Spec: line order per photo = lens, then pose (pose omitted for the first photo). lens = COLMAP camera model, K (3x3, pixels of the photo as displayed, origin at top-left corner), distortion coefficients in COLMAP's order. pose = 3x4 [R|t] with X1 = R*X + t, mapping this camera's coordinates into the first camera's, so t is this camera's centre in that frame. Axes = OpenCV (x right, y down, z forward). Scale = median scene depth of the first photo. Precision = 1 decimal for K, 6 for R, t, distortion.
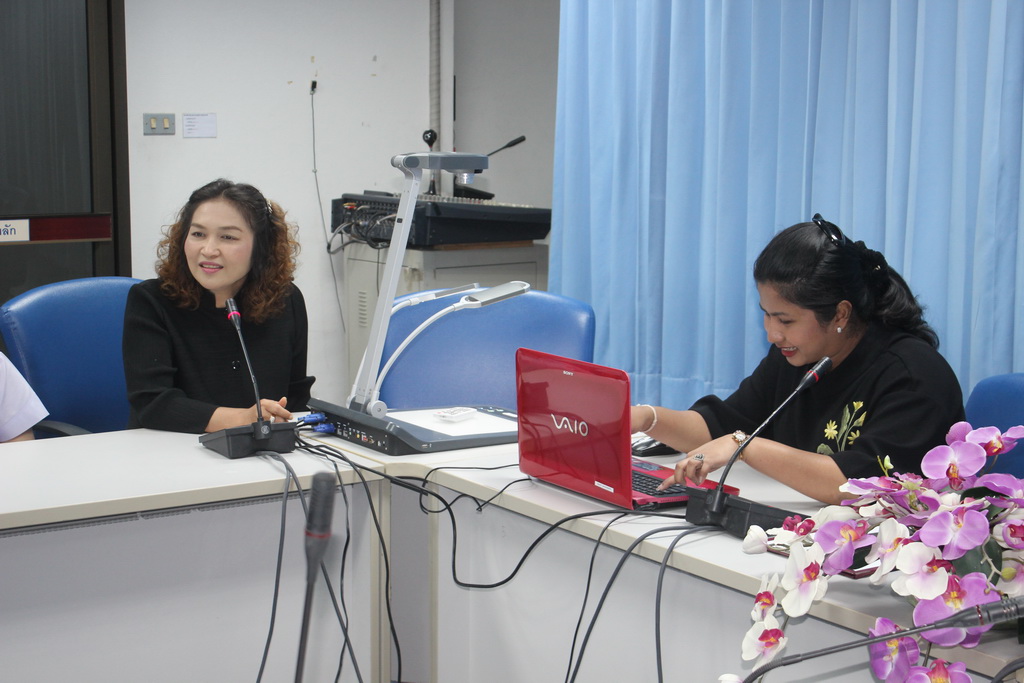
lens RADIAL K [[1856.0, 0, 512.0], [0, 1856.0, 341.5], [0, 0, 1]] dist [0.002353, -0.133914]
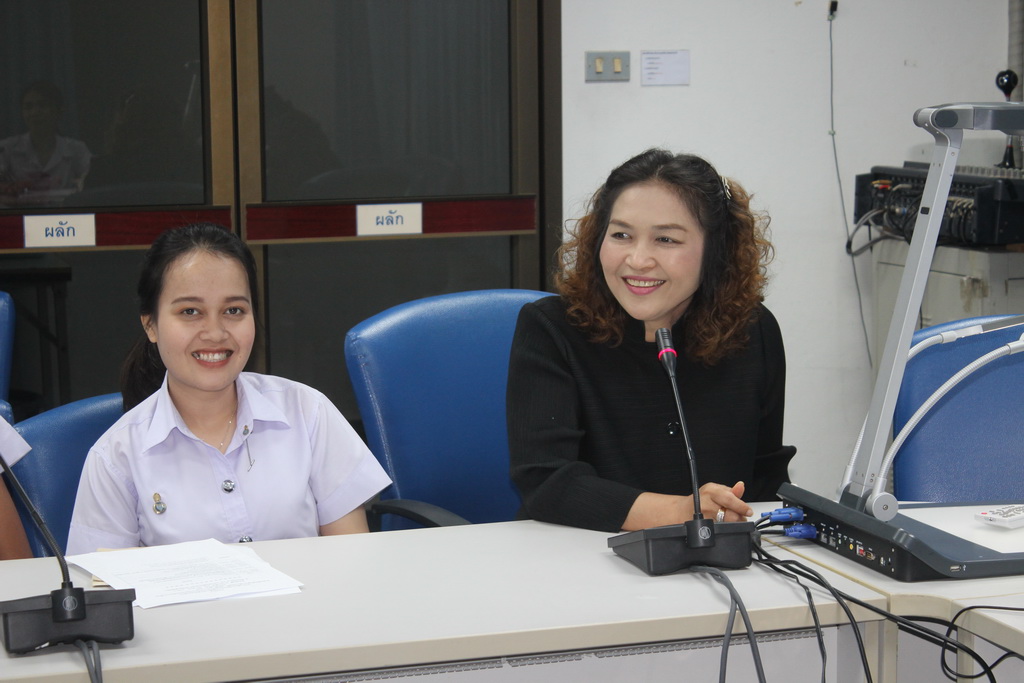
lens RADIAL K [[2500.6, 0, 512.0], [0, 2500.6, 341.5], [0, 0, 1]] dist [0.079961, 0.352464]
pose [[0.967502, 0.017561, -0.252252, 0.020119], [-0.019600, 0.999792, -0.005574, -0.012387], [0.252102, 0.010337, 0.967645, 0.127117]]
